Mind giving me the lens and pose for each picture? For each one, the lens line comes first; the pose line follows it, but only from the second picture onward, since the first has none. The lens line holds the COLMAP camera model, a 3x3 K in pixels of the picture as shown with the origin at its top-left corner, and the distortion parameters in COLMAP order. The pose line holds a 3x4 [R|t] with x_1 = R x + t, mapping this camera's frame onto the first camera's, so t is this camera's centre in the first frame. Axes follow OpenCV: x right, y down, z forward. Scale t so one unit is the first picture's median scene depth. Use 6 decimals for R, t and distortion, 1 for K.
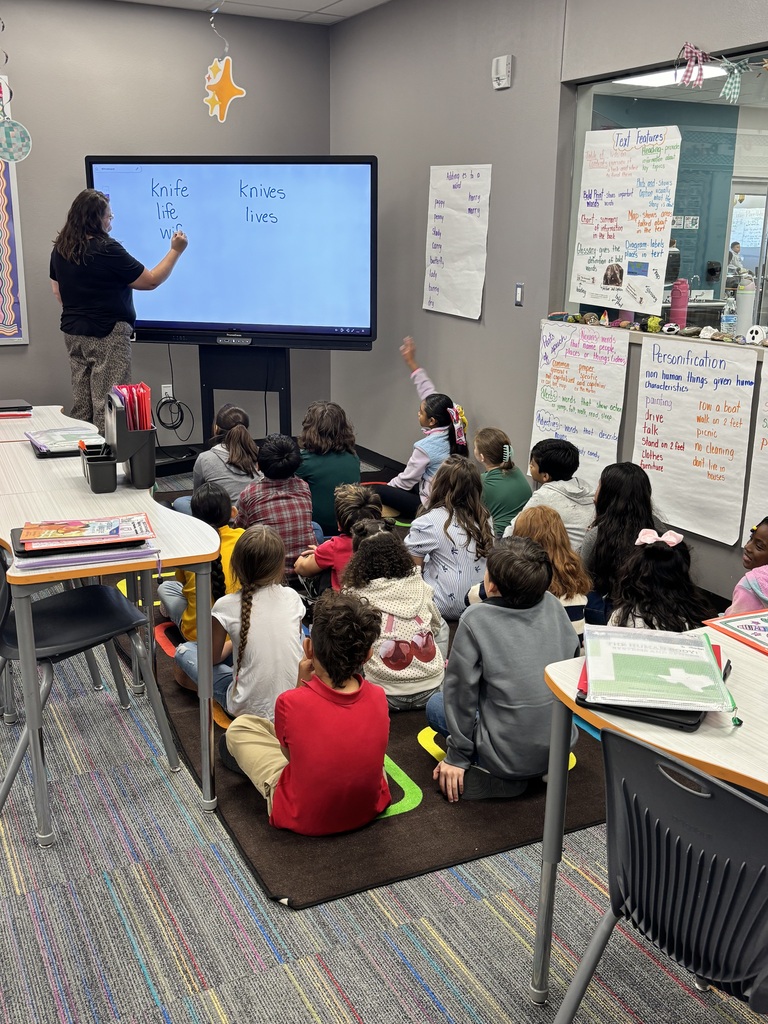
lens RADIAL K [[1063.6, 0, 334.1], [0, 1063.6, 505.3], [0, 0, 1]] dist [-0.005089, 0.000000]
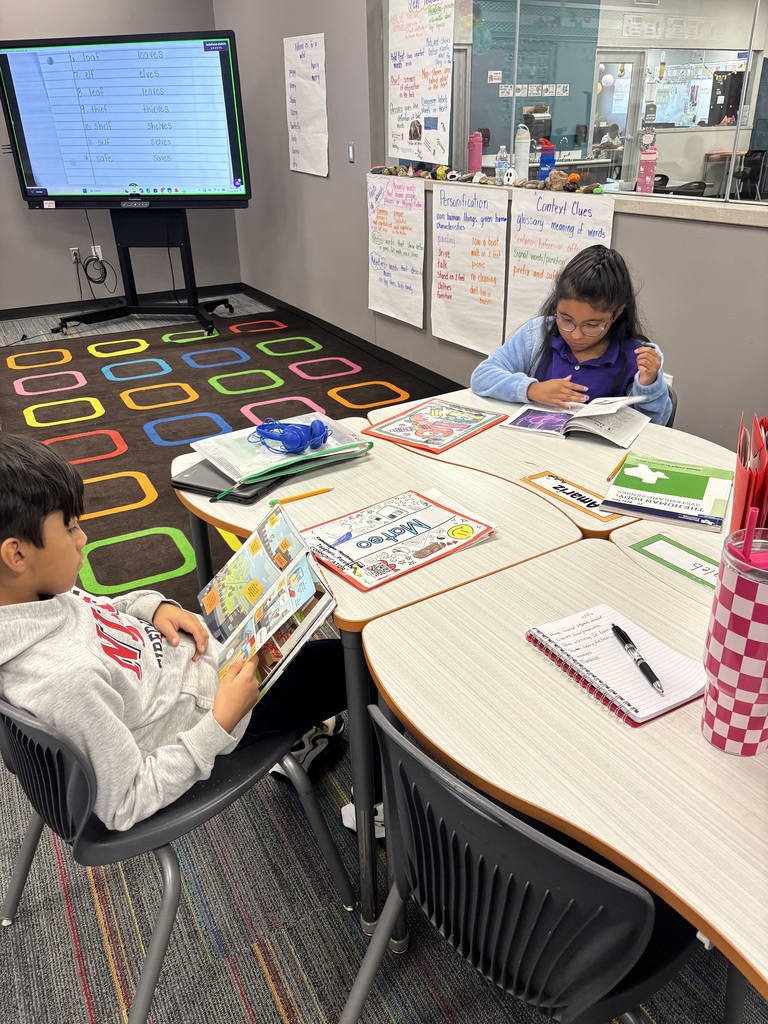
lens RADIAL K [[779.0, 0, 381.4], [0, 779.0, 510.1], [0, 0, 1]] dist [-0.013267, 0.017314]
pose [[0.997160, -0.059645, 0.045987, 0.161845], [0.048288, 0.974890, 0.217388, 0.006205], [-0.057798, -0.214550, 0.975001, 0.066905]]
